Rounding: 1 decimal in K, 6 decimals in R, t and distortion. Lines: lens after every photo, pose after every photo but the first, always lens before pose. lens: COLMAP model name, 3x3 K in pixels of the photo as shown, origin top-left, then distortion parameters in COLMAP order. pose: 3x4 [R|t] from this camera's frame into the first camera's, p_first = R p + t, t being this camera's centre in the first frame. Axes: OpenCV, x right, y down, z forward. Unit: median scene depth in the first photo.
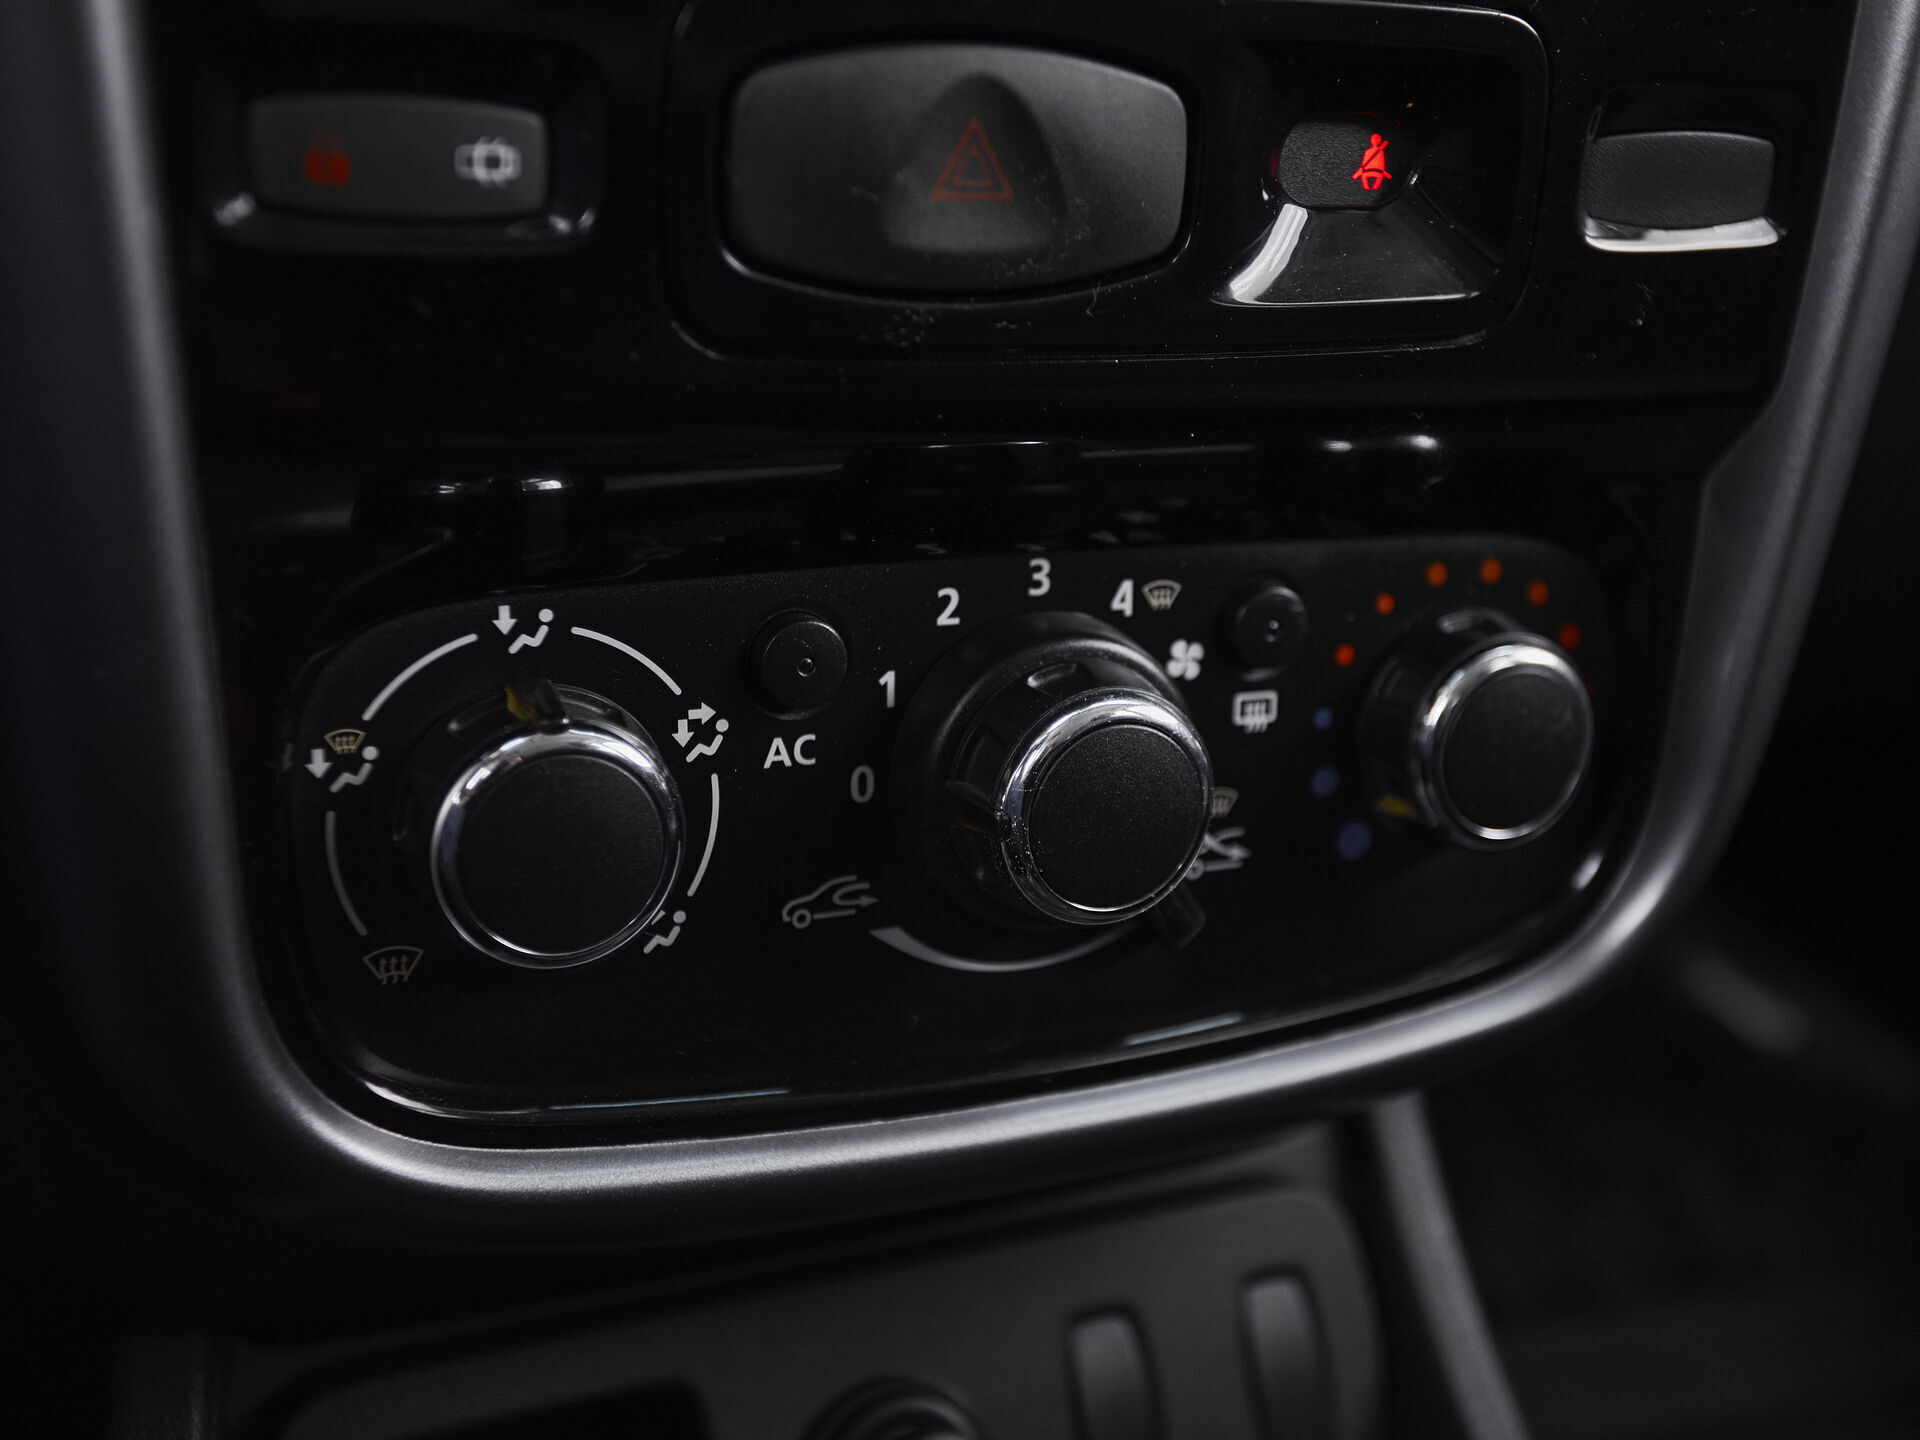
lens RADIAL K [[2240.6, 0, 960.0], [0, 2240.6, 720.0], [0, 0, 1]] dist [-0.106540, -0.003128]
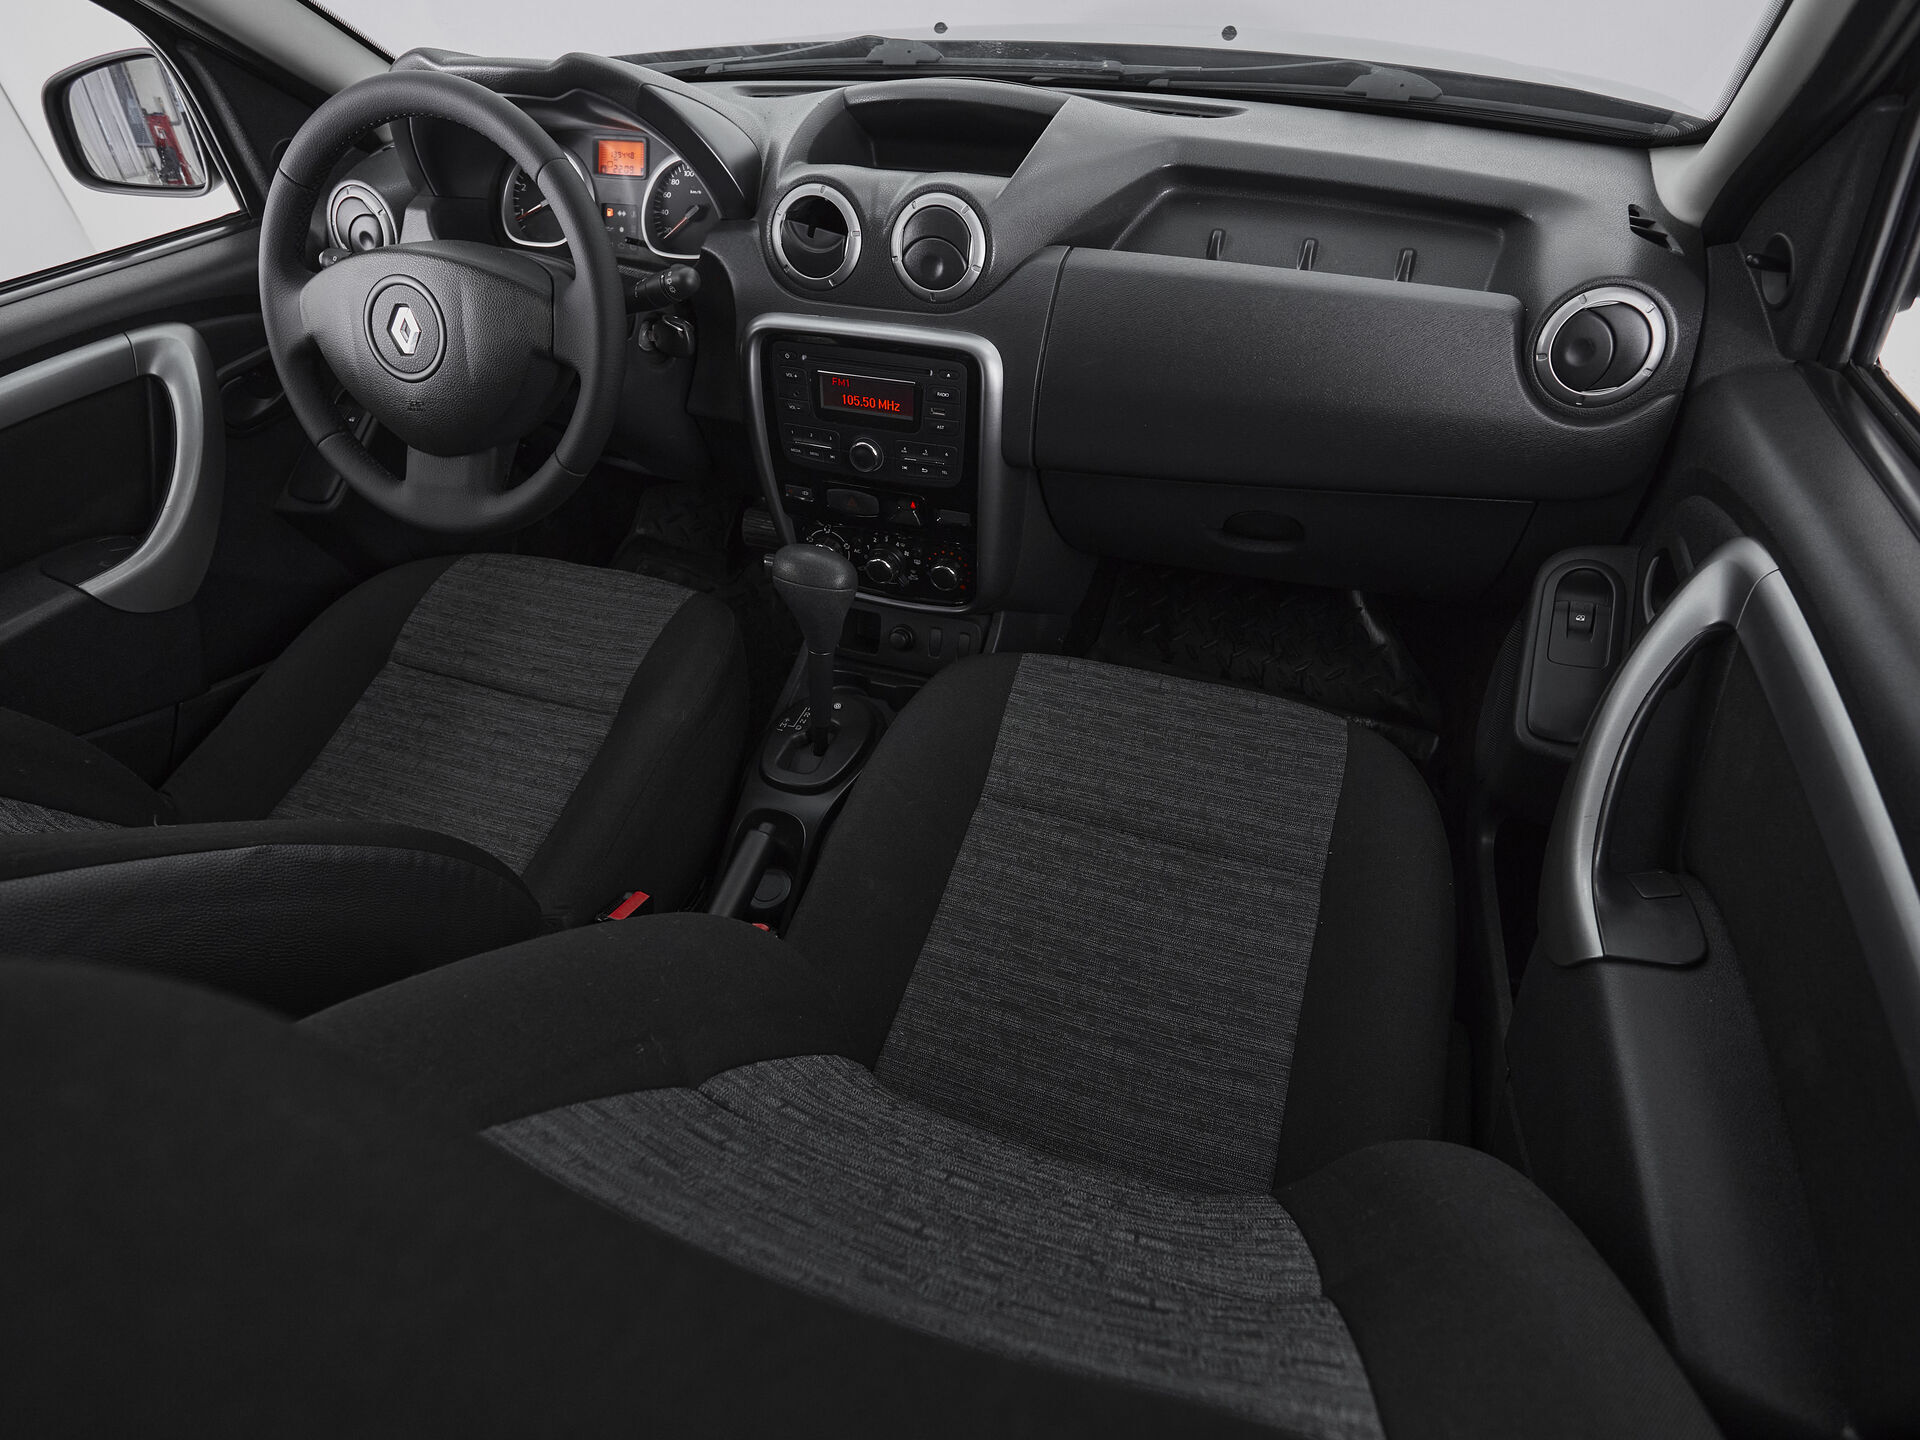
lens RADIAL K [[922.9, 0, 960.0], [0, 922.9, 720.0], [0, 0, 1]] dist [-0.000193, -0.000559]
pose [[0.691164, 0.452124, -0.563805, 2.521287], [-0.135207, 0.847260, 0.513683, -1.325740], [0.709938, -0.278809, 0.646725, -1.207243]]
